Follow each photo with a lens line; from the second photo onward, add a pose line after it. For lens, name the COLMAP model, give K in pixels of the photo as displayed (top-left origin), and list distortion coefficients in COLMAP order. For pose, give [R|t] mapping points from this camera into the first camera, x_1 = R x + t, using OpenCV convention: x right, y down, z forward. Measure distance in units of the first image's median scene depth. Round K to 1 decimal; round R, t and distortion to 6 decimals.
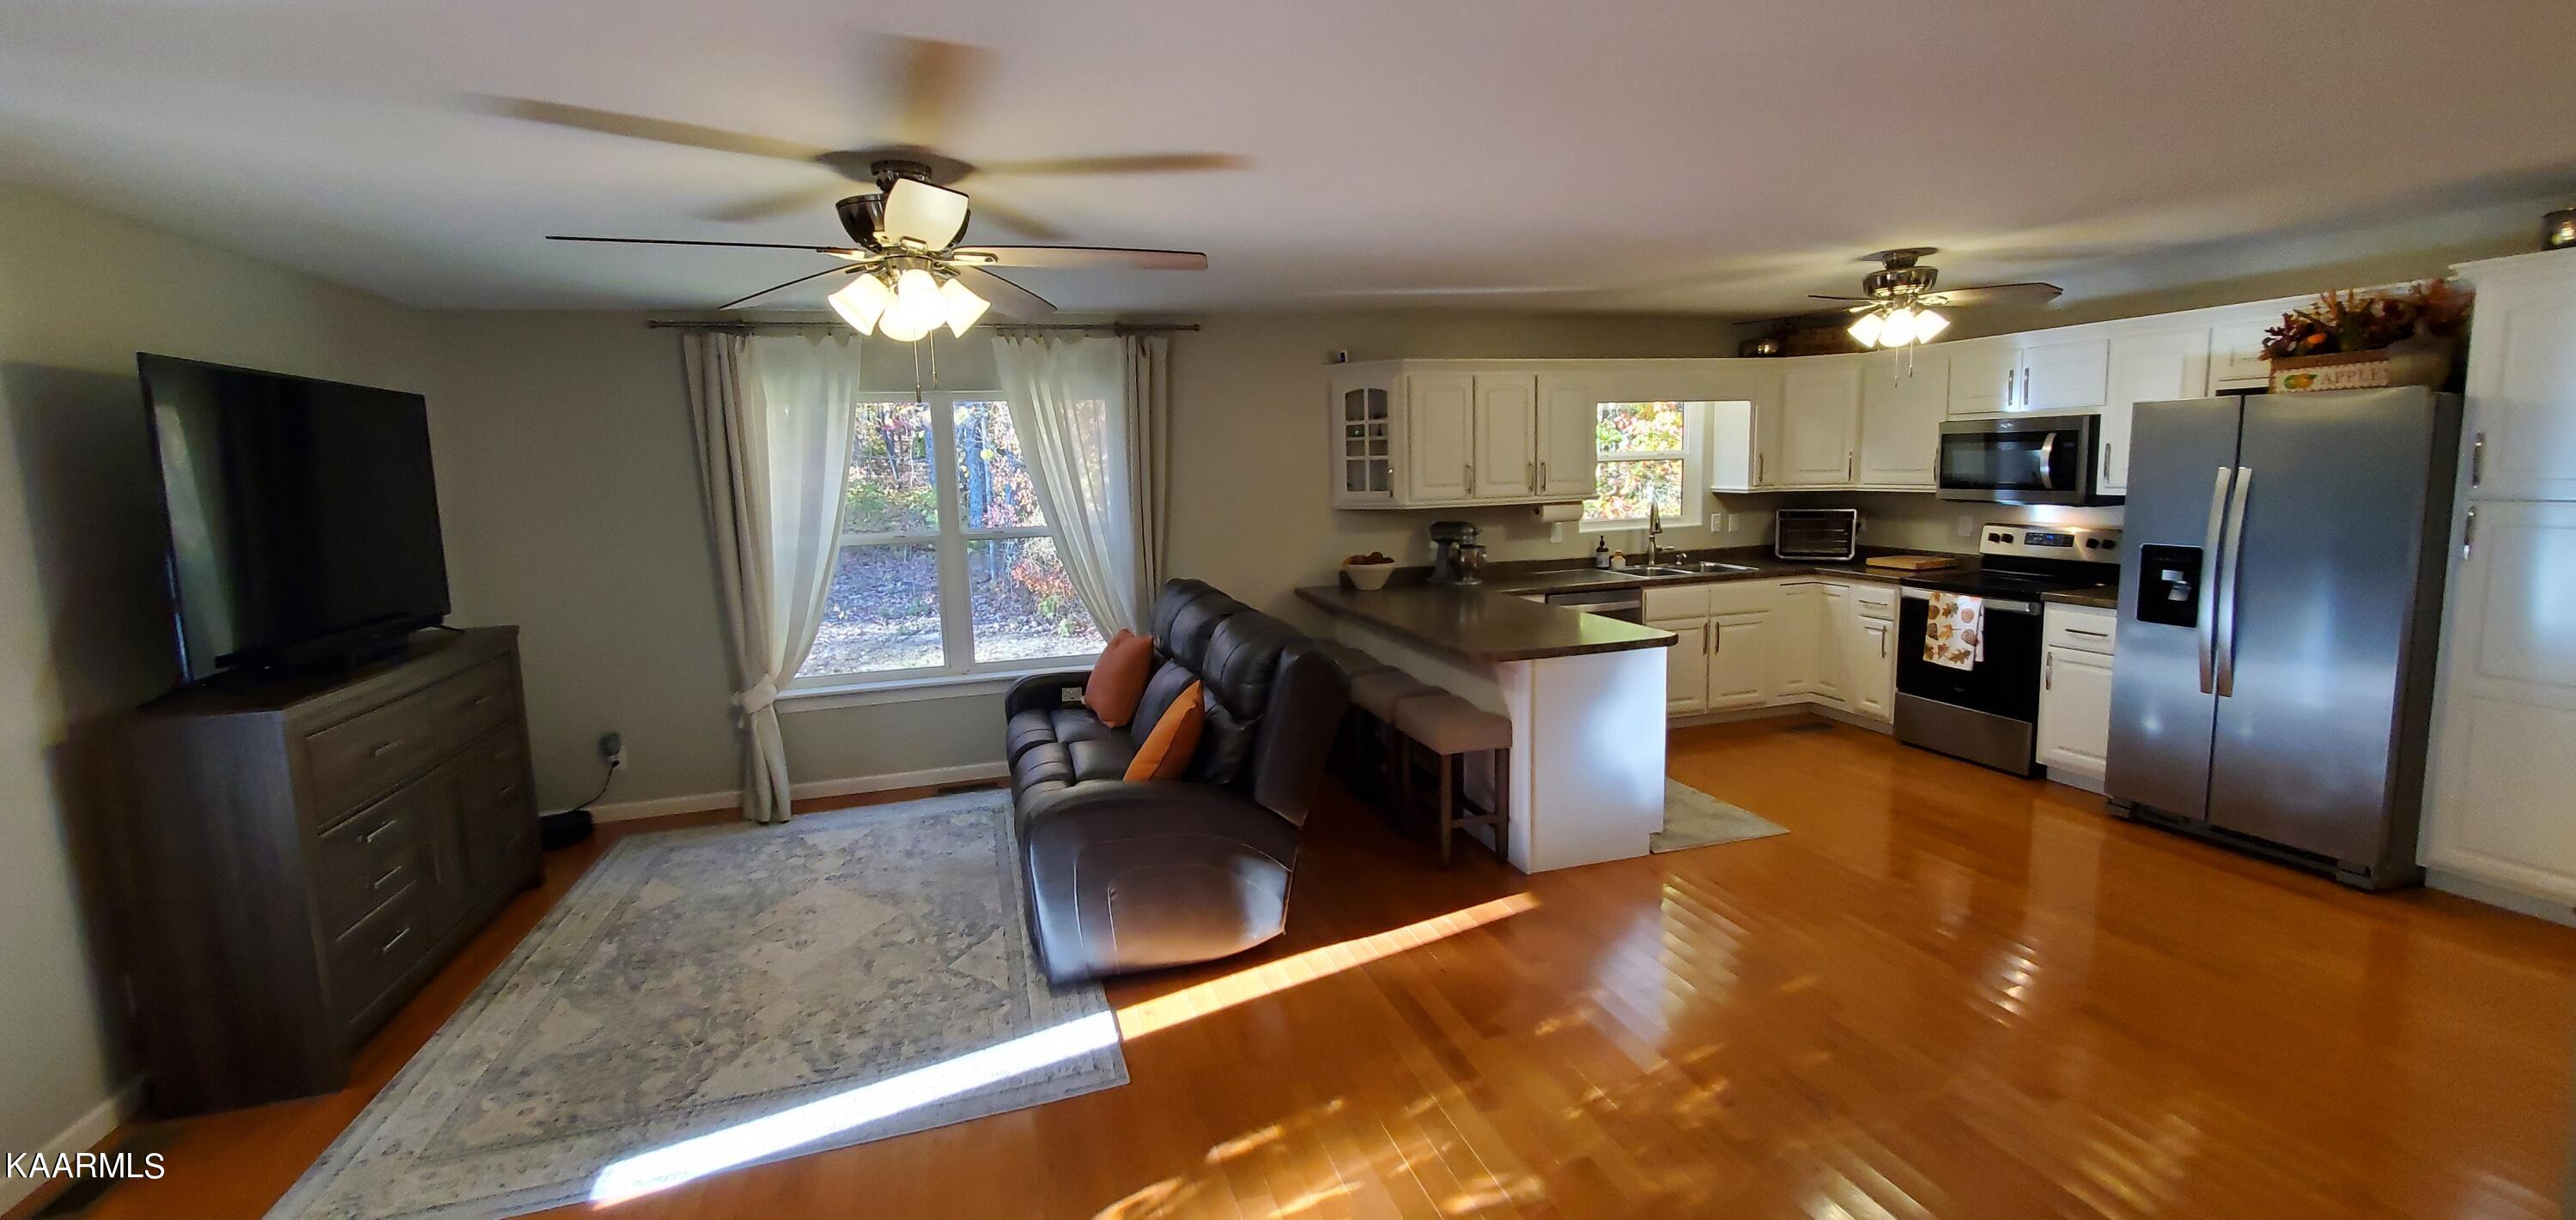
lens RADIAL K [[1024.8, 0, 1266.2], [0, 1024.8, 588.4], [0, 0, 1]] dist [0.000292, -0.000109]
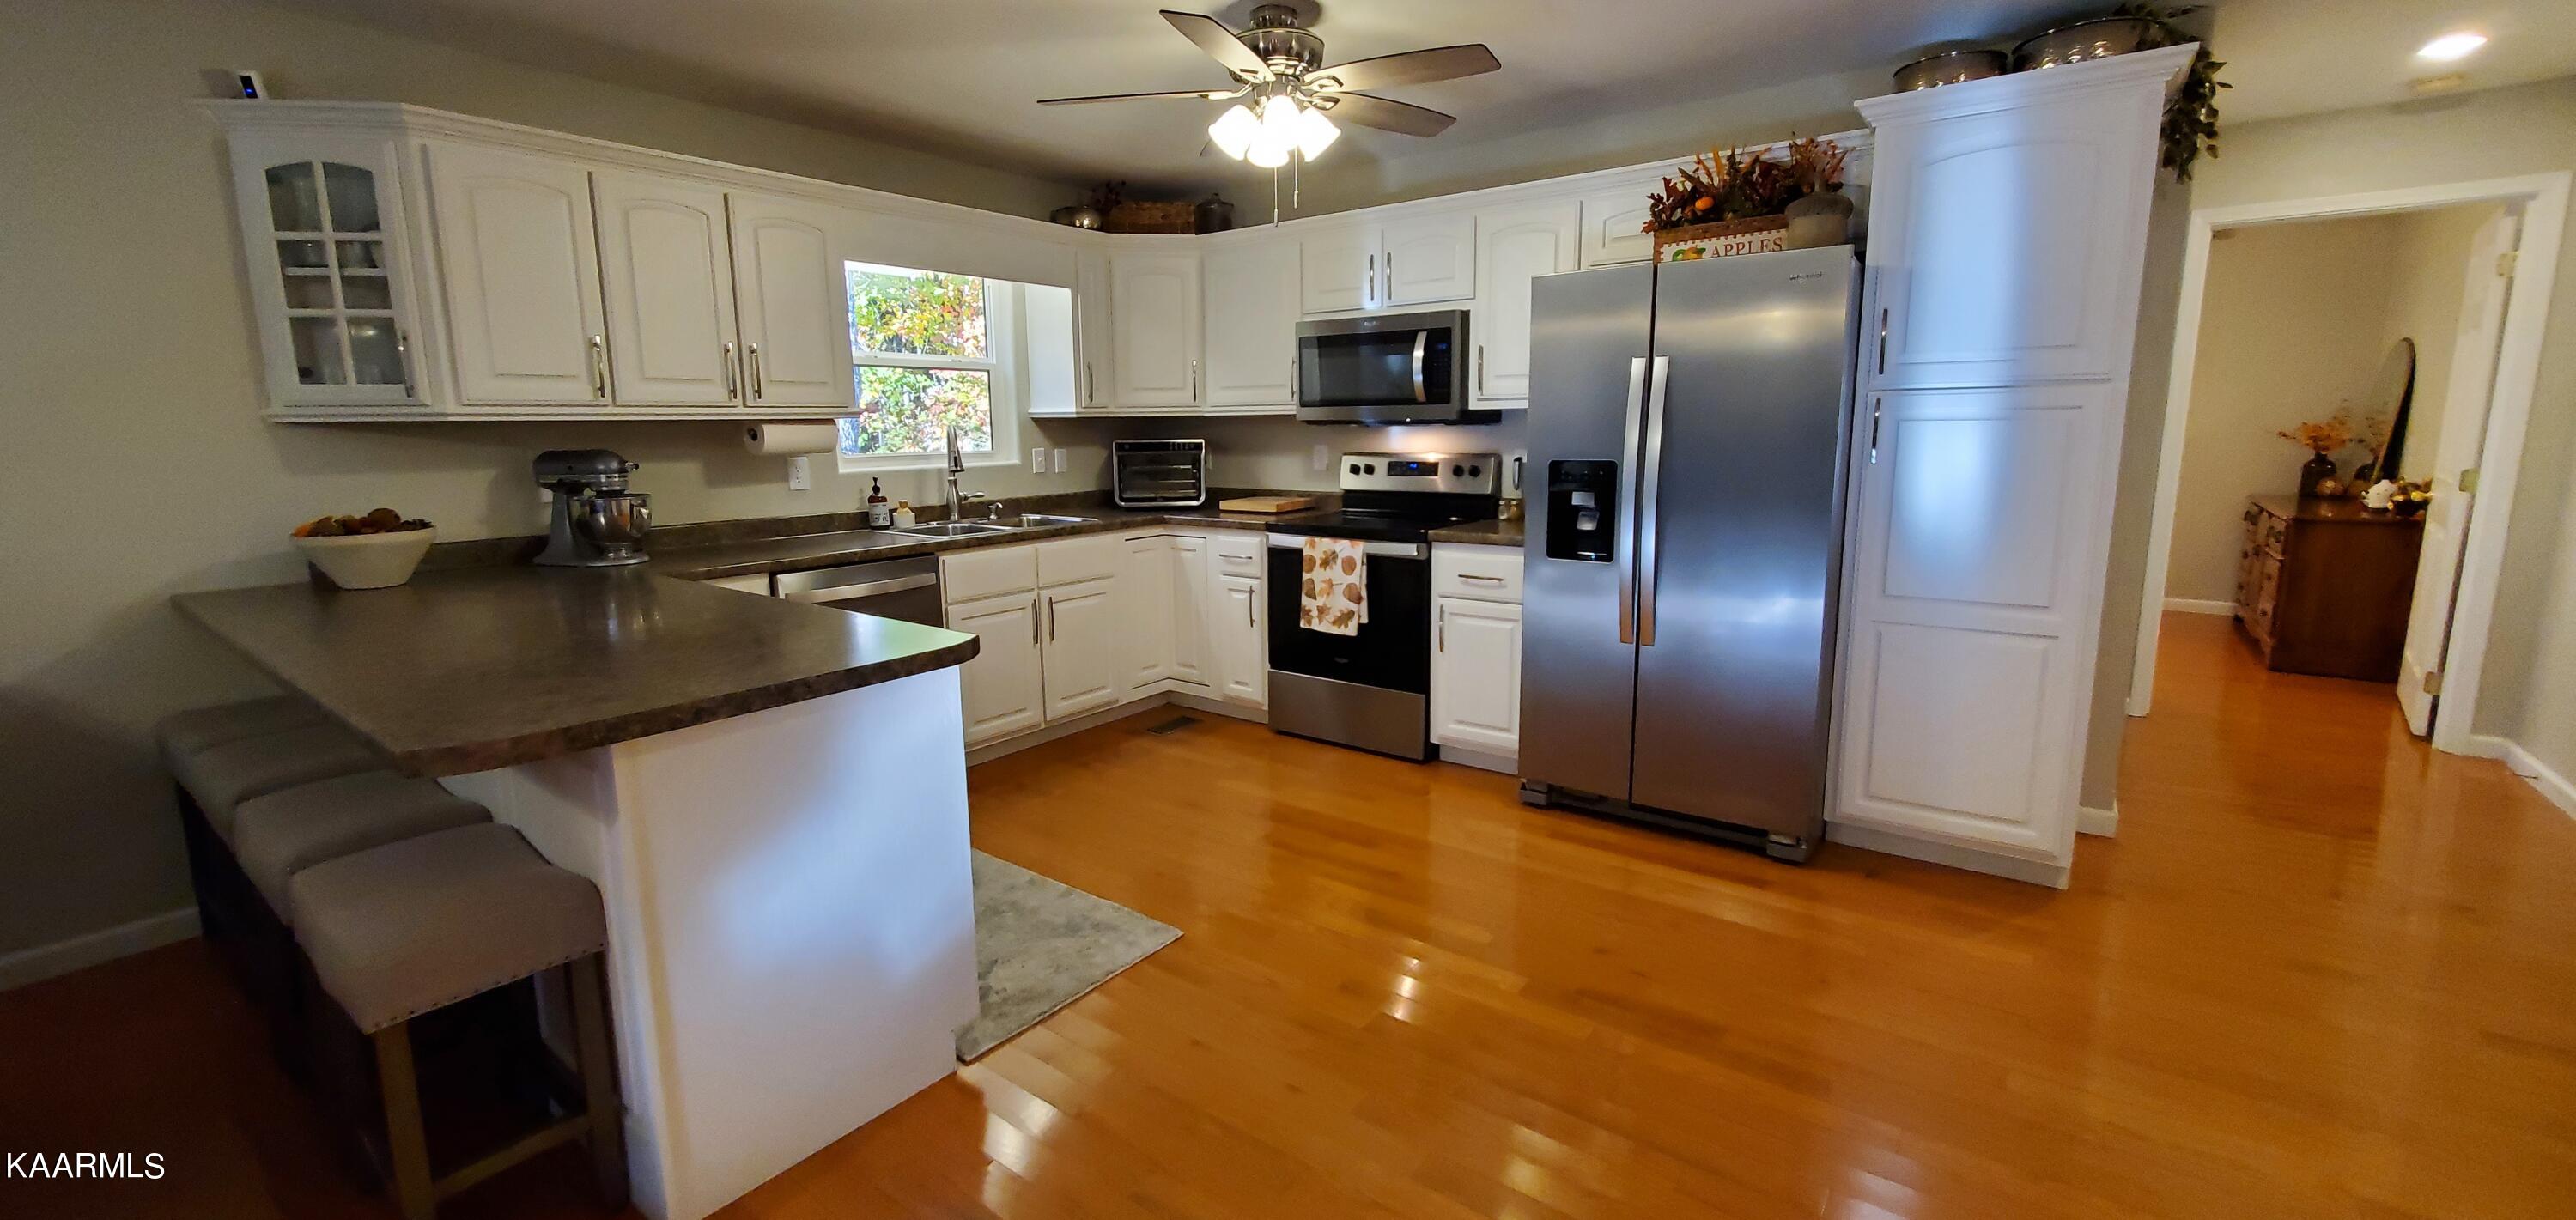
lens RADIAL K [[1024.8, 0, 1266.2], [0, 1024.8, 588.4], [0, 0, 1]] dist [0.000292, -0.000109]
pose [[0.809227, -0.074134, 0.582800, 0.162028], [0.059329, 0.997247, 0.044474, 0.005032], [-0.584493, -0.001412, 0.811398, 0.367254]]
